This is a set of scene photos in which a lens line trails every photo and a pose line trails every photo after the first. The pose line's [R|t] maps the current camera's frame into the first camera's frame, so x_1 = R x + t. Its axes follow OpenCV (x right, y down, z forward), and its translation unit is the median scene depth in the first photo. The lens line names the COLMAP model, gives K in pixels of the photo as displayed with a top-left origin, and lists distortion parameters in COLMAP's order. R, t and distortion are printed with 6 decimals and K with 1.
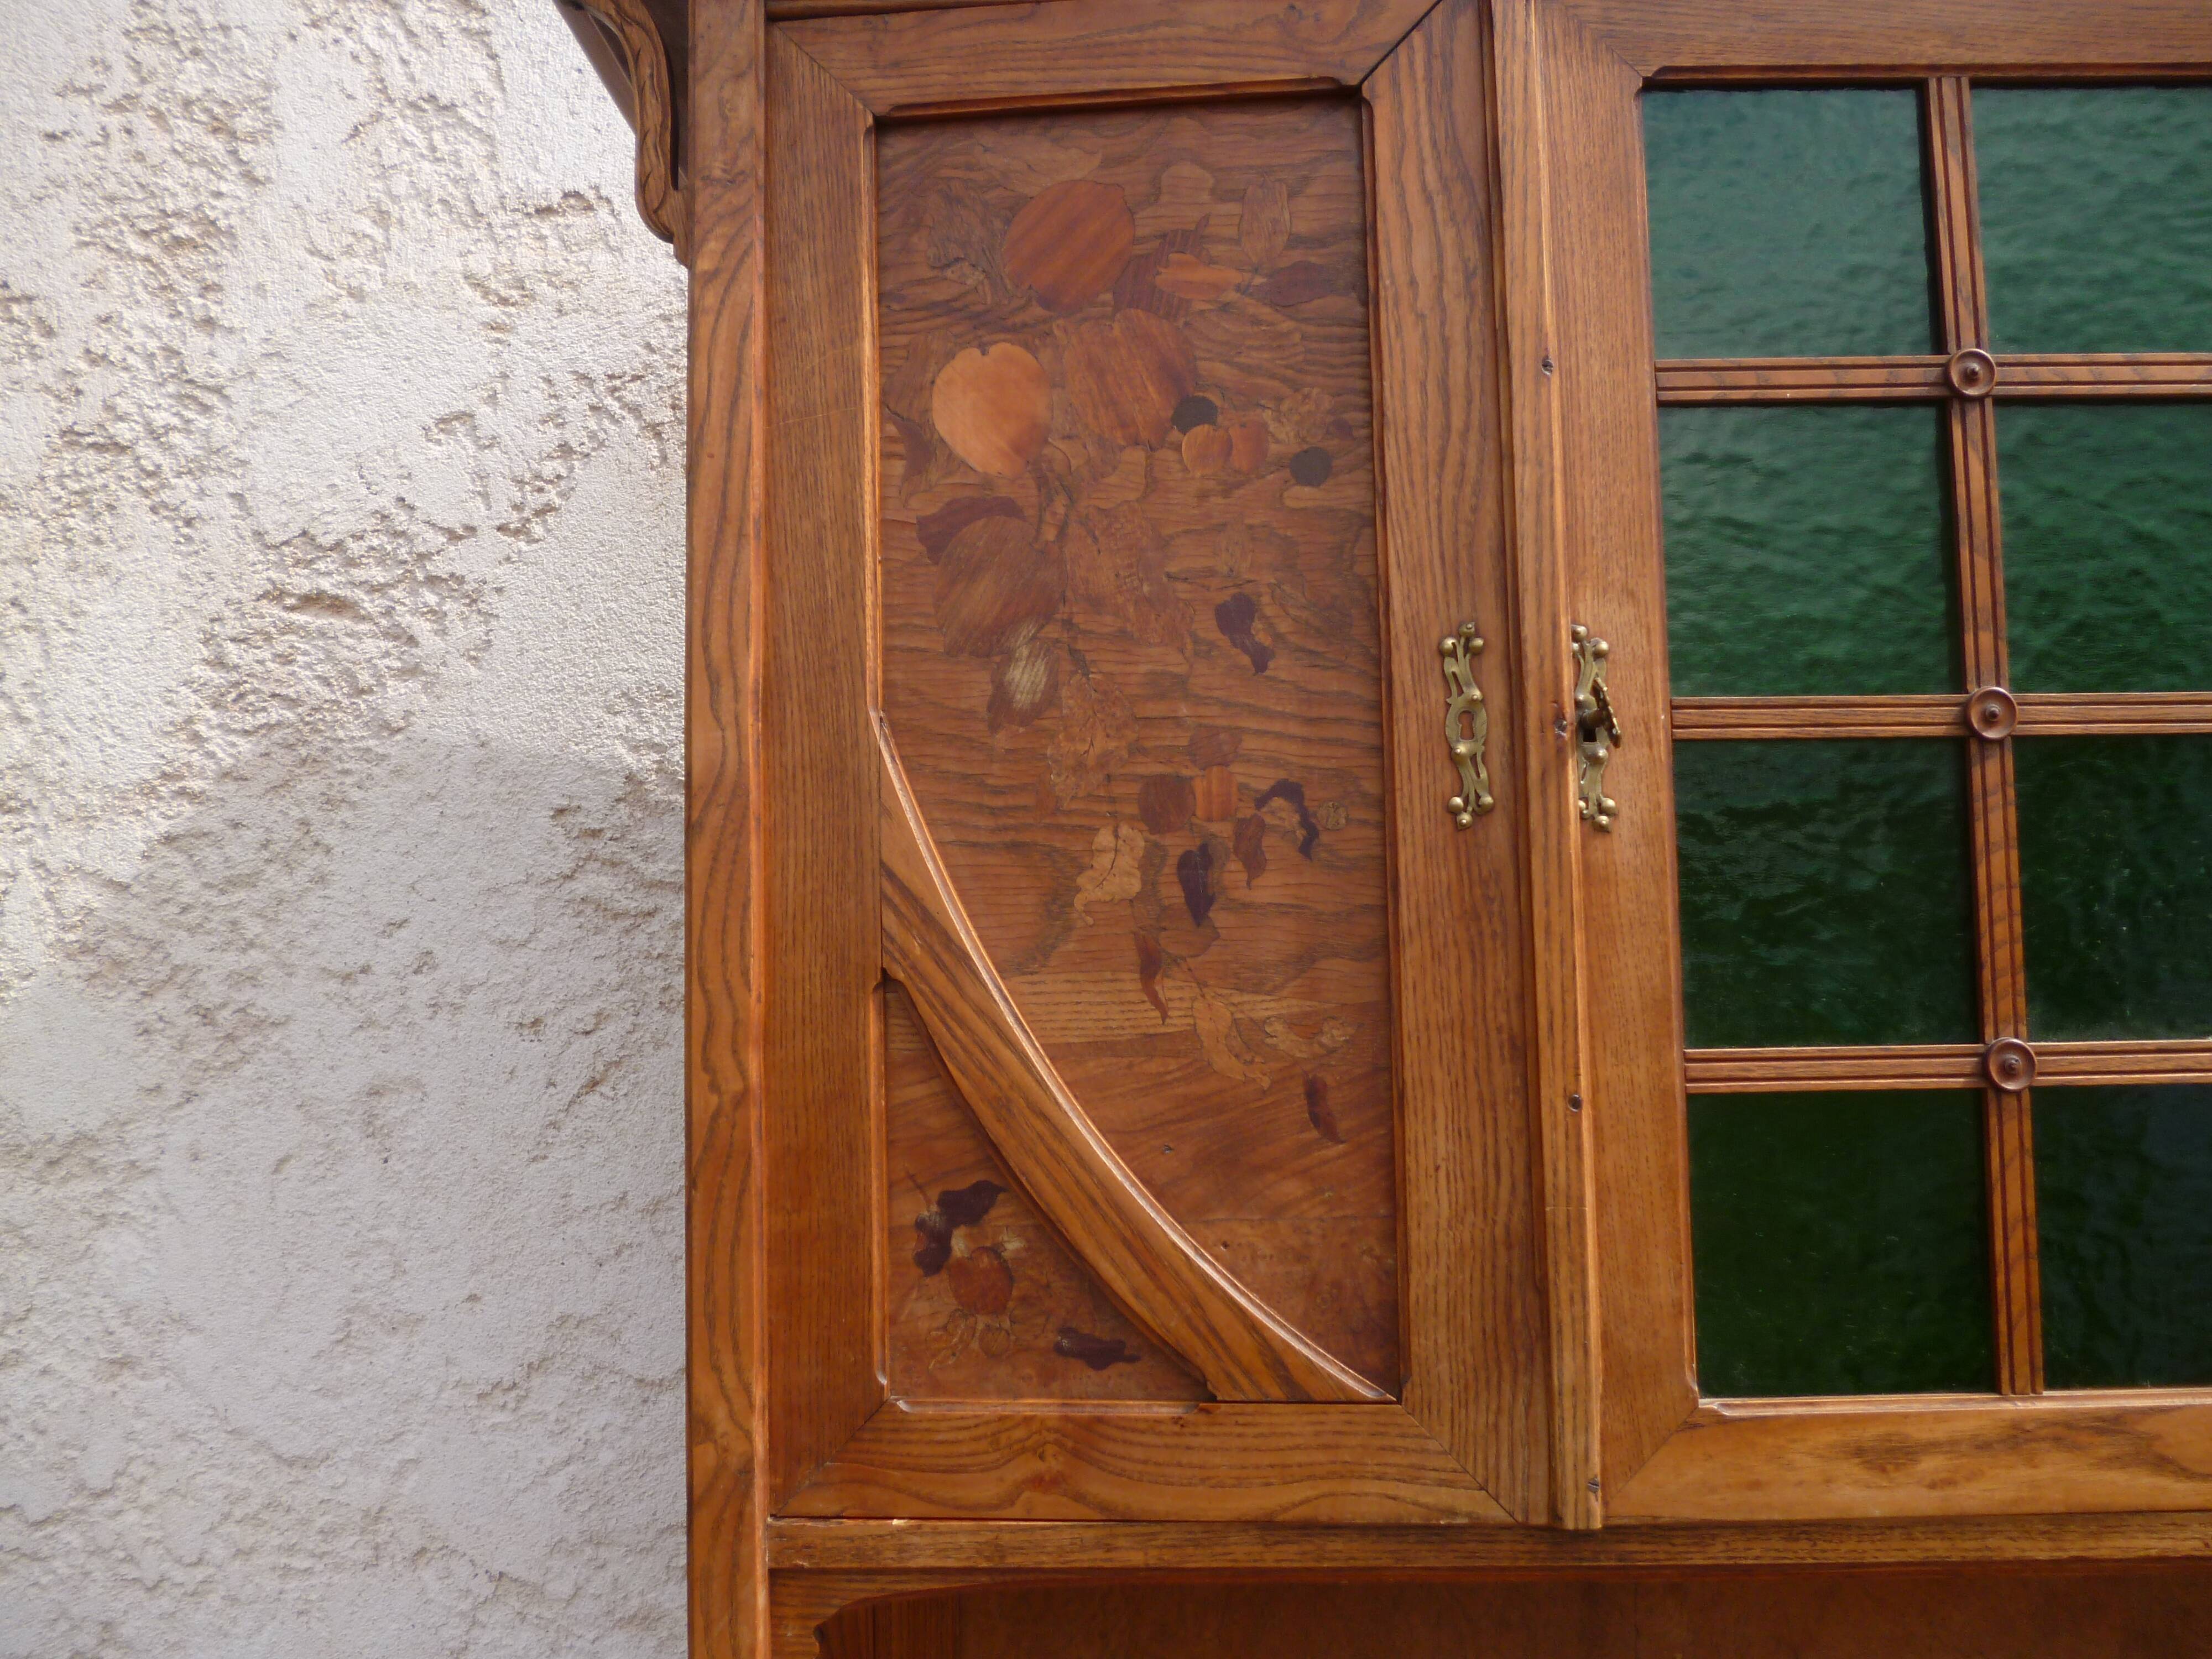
lens RADIAL K [[1845.5, 0, 1102.3], [0, 1845.5, 832.4], [0, 0, 1]] dist [-0.025061, 0.005168]
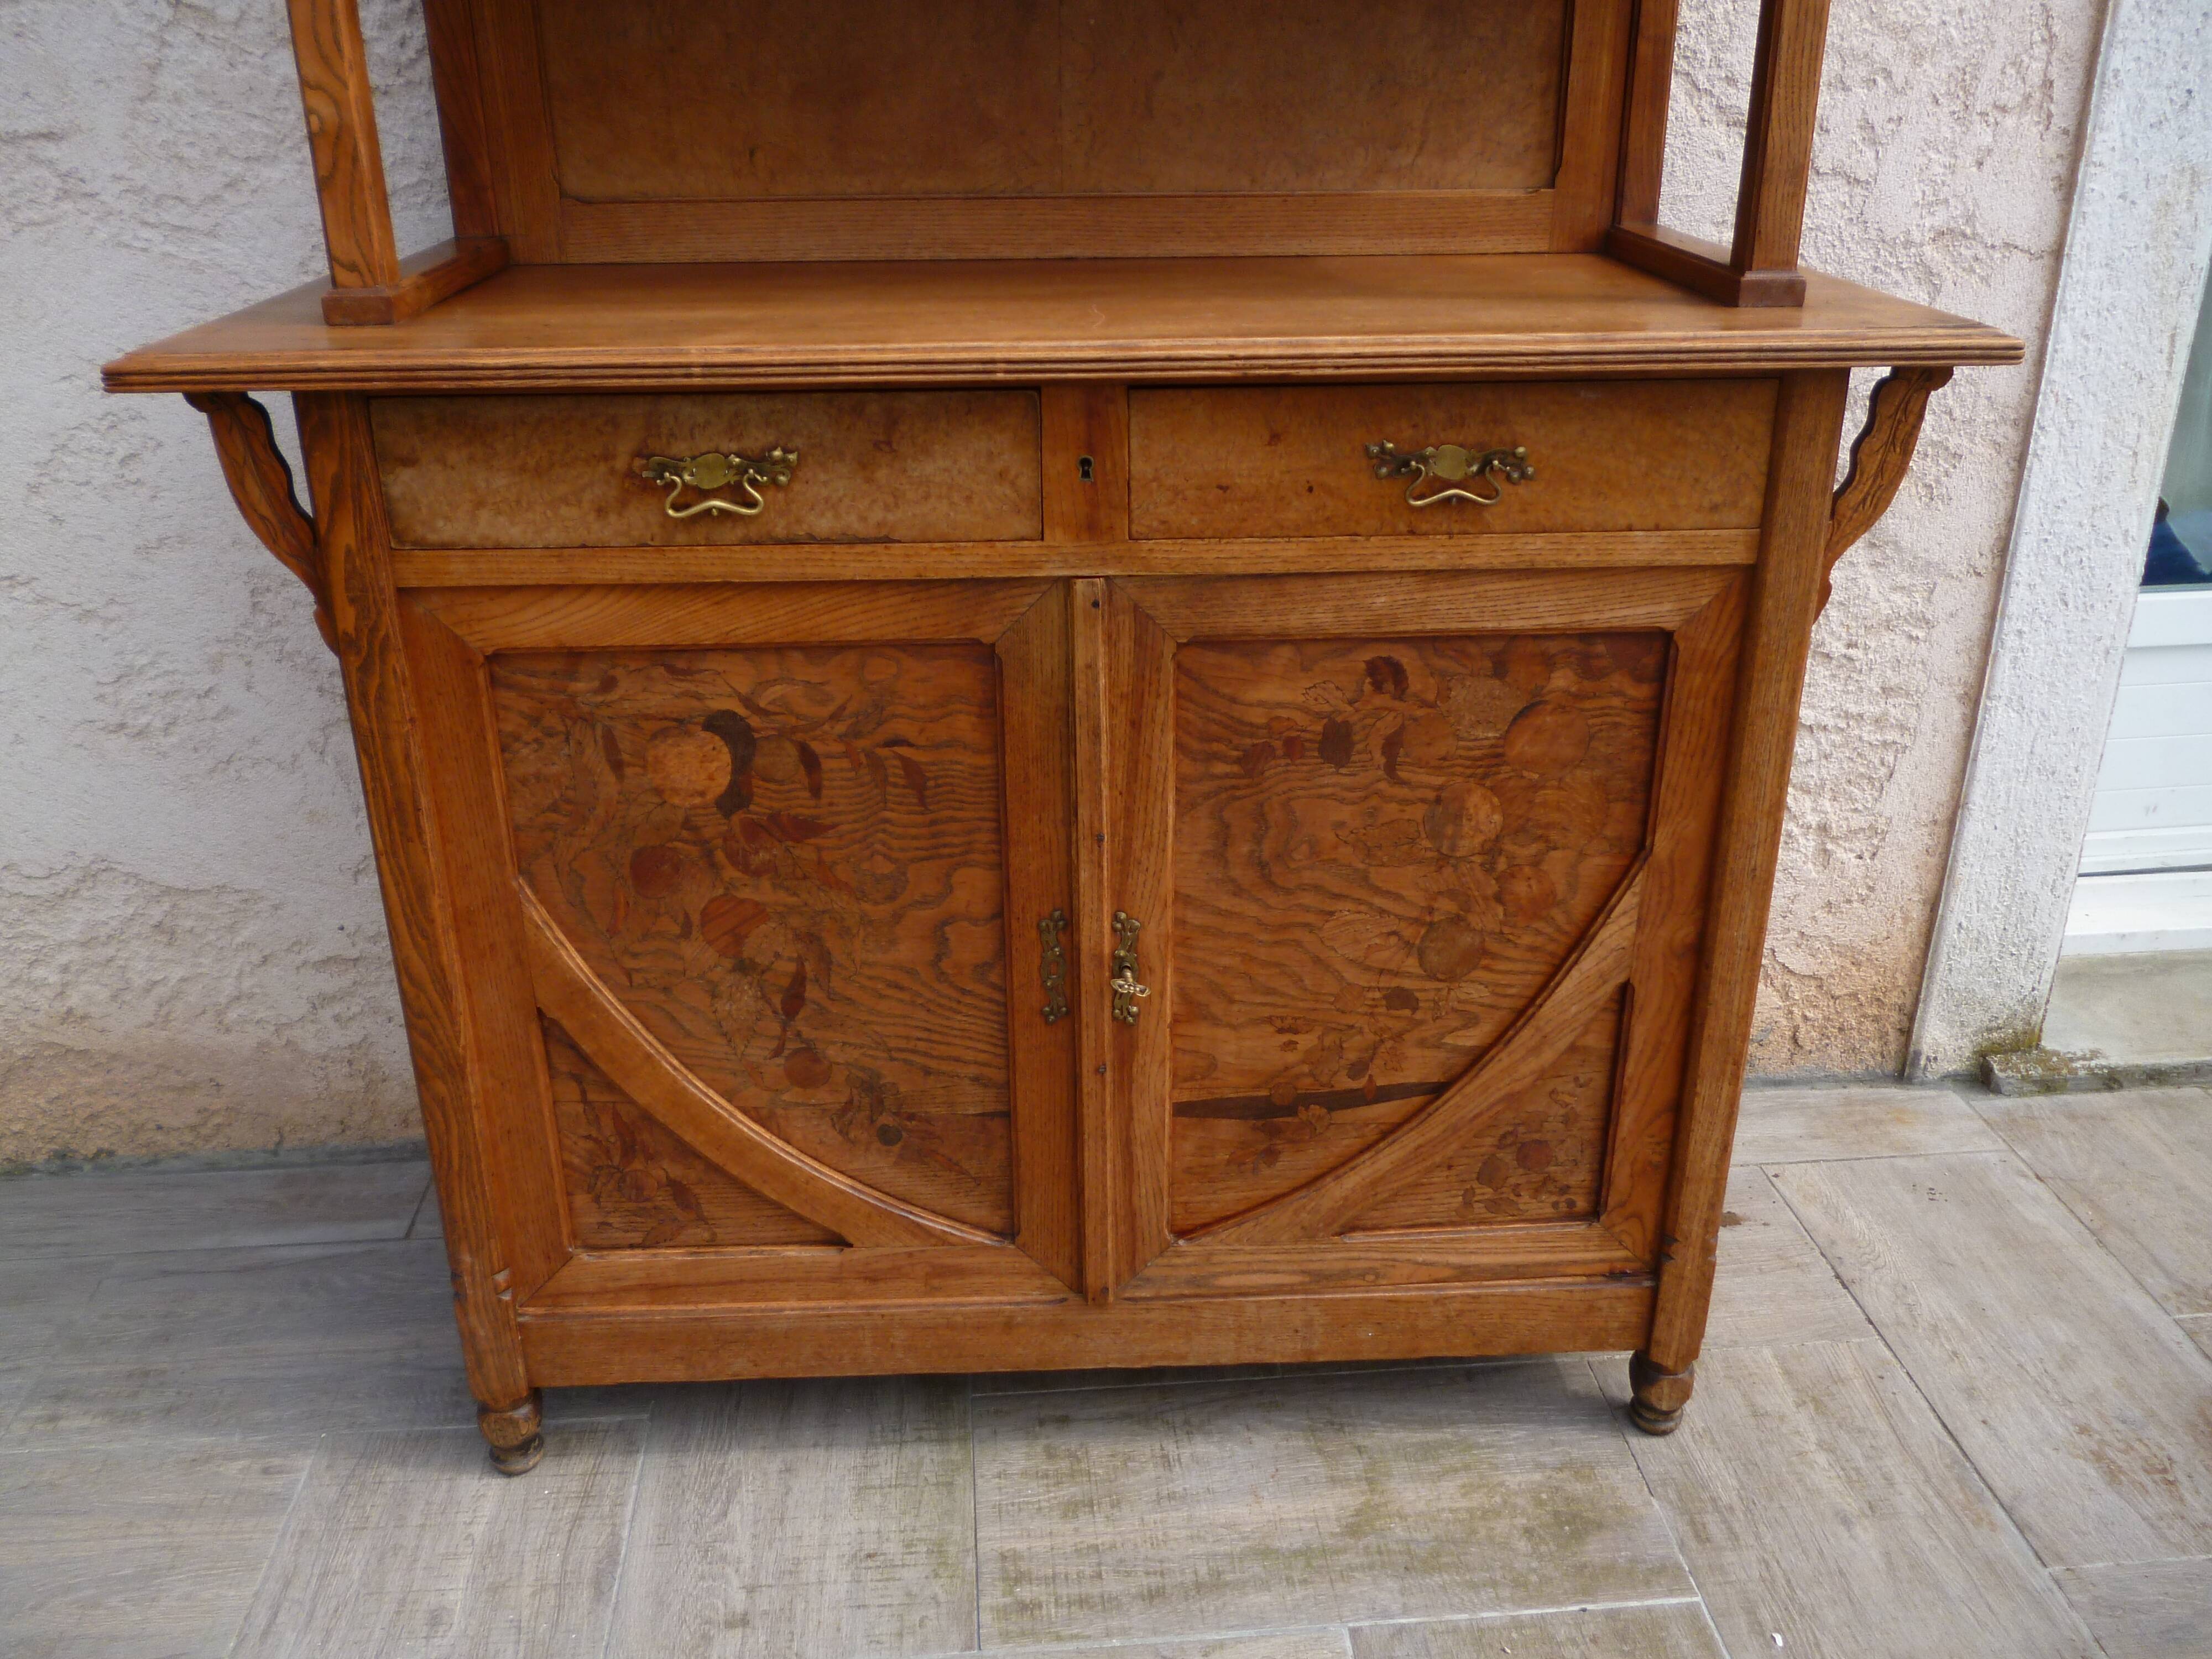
lens RADIAL K [[1845.5, 0, 1114.8], [0, 1845.5, 819.1], [0, 0, 1]] dist [-0.025061, 0.005168]
pose [[0.995994, -0.027370, 0.085123, 0.181202], [-0.016341, 0.880250, 0.474229, 0.291048], [-0.087909, -0.473721, 0.876276, -0.395250]]
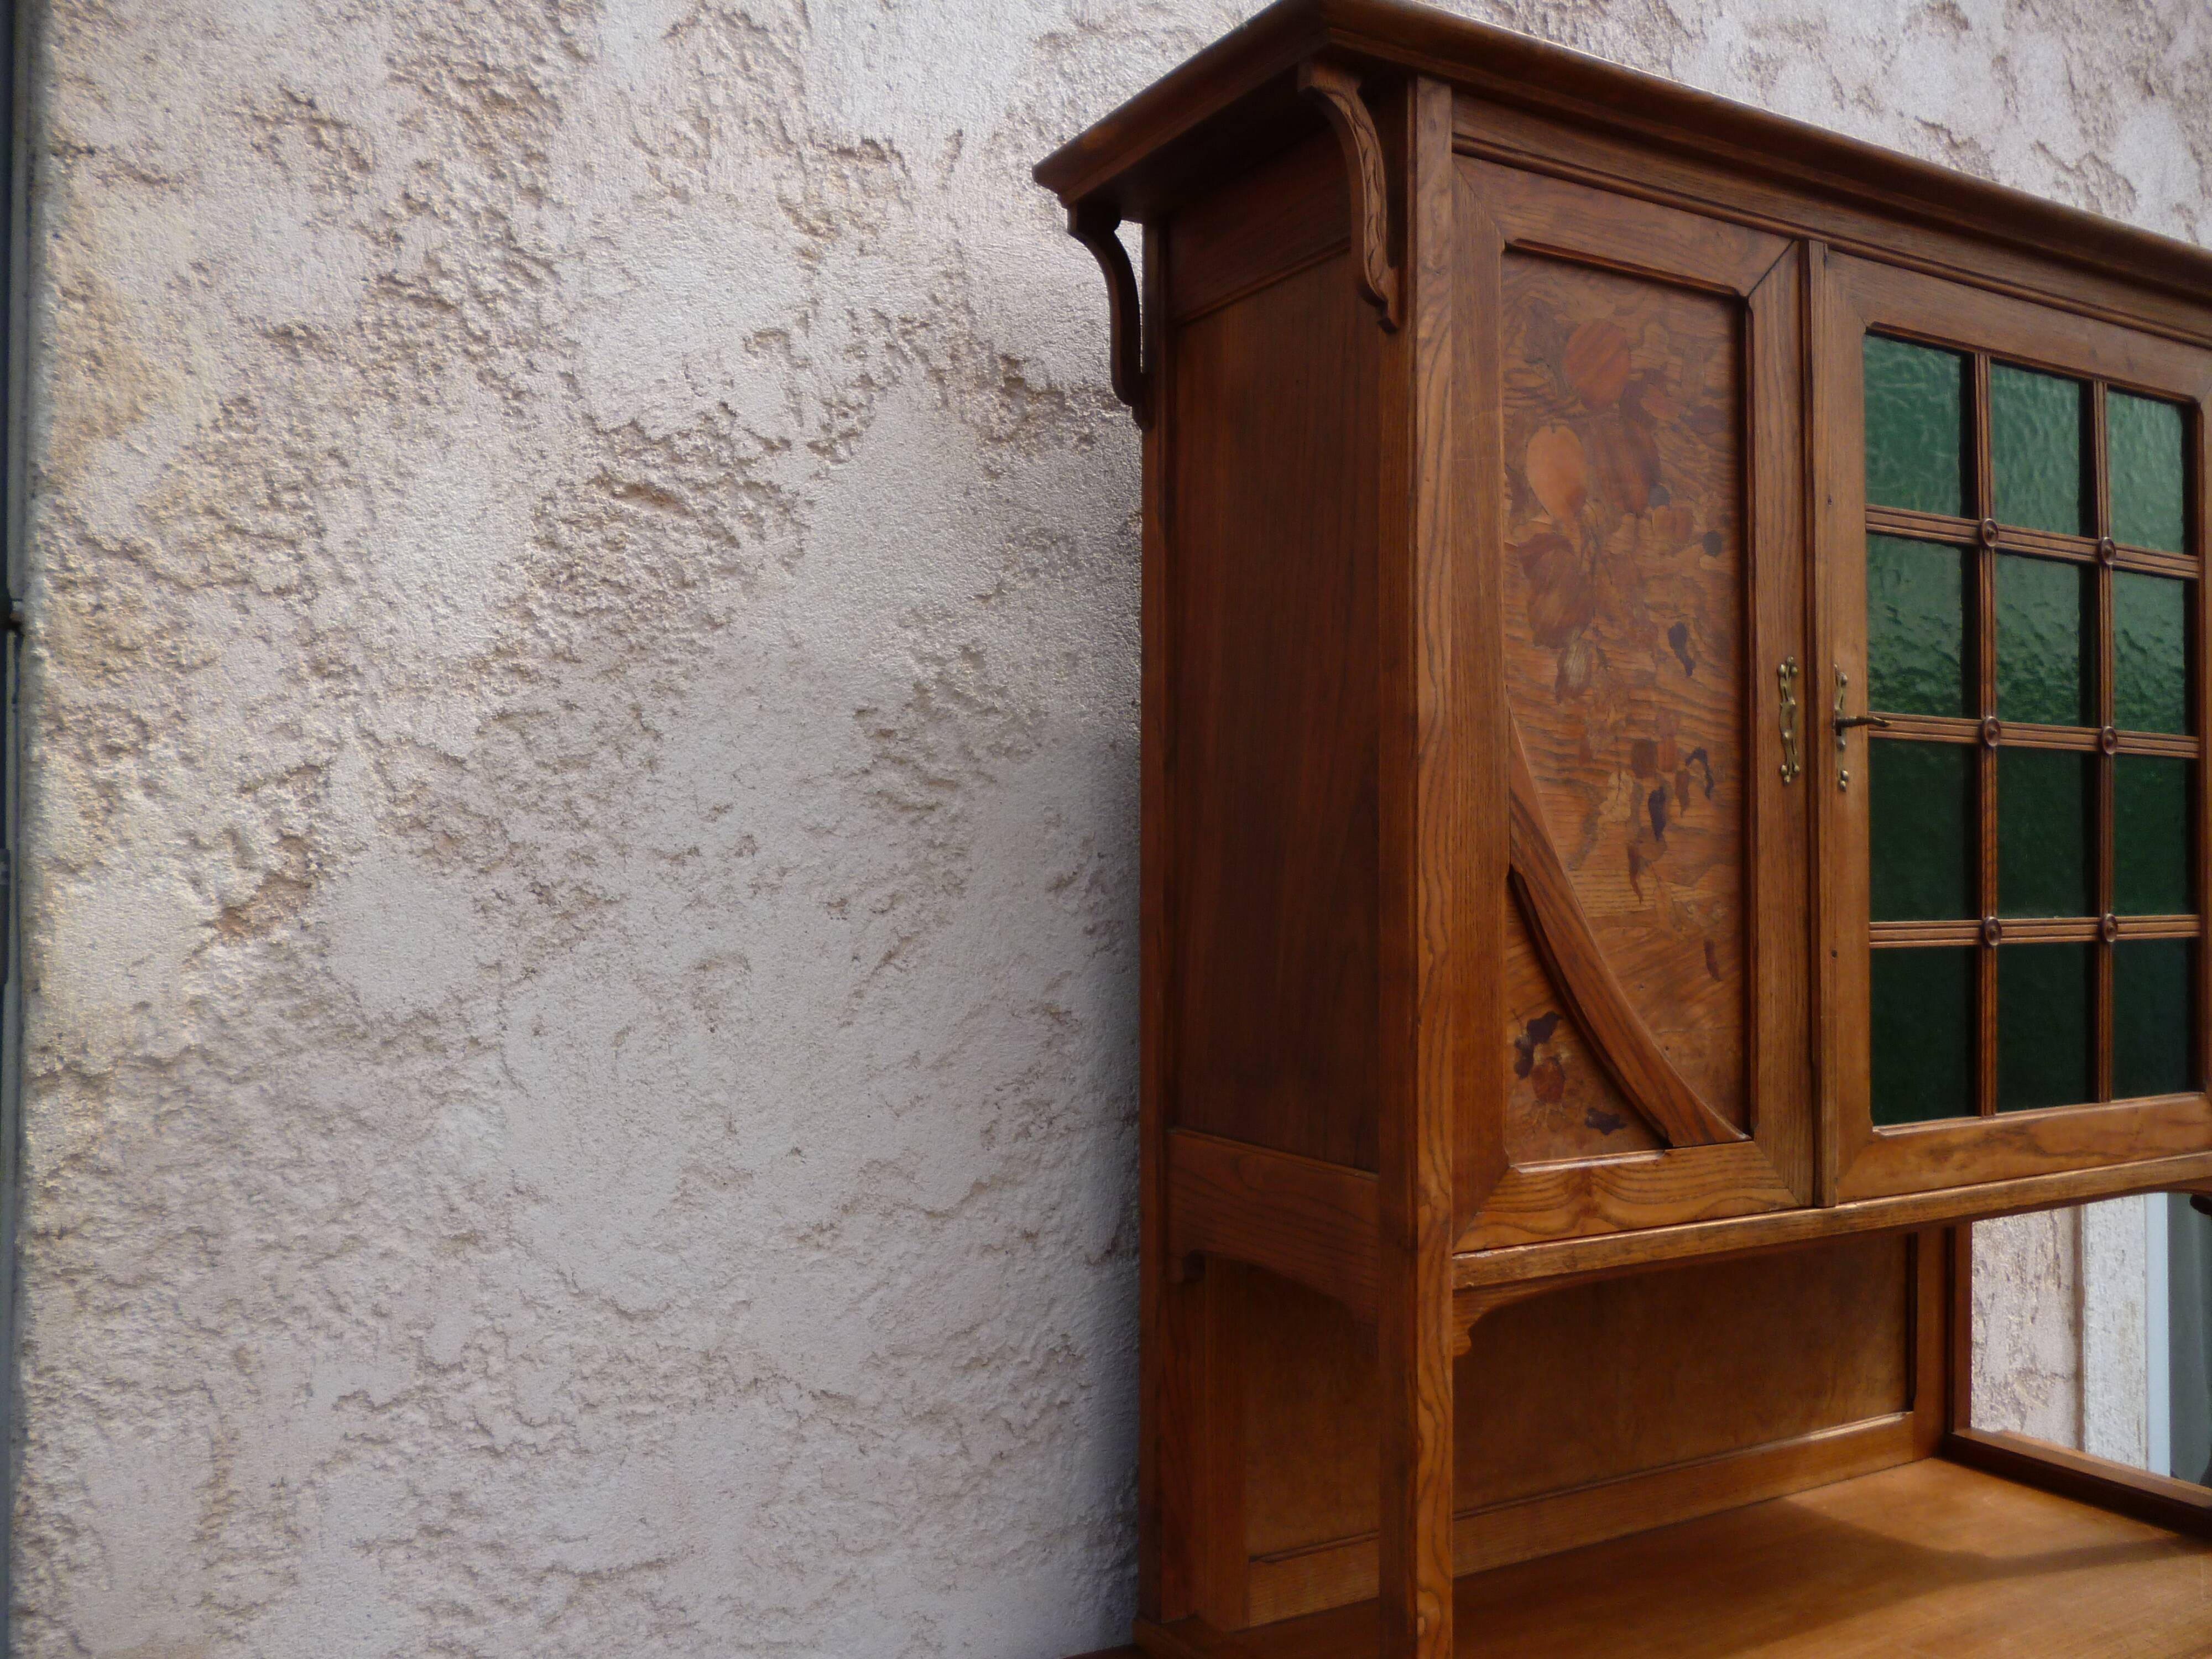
lens RADIAL K [[1845.5, 0, 1099.7], [0, 1845.5, 830.2], [0, 0, 1]] dist [-0.025061, 0.005168]
pose [[0.844747, 0.029306, 0.534362, -0.782391], [-0.059948, 0.997397, 0.040068, 0.006279], [-0.531797, -0.065881, 0.844305, -0.017697]]
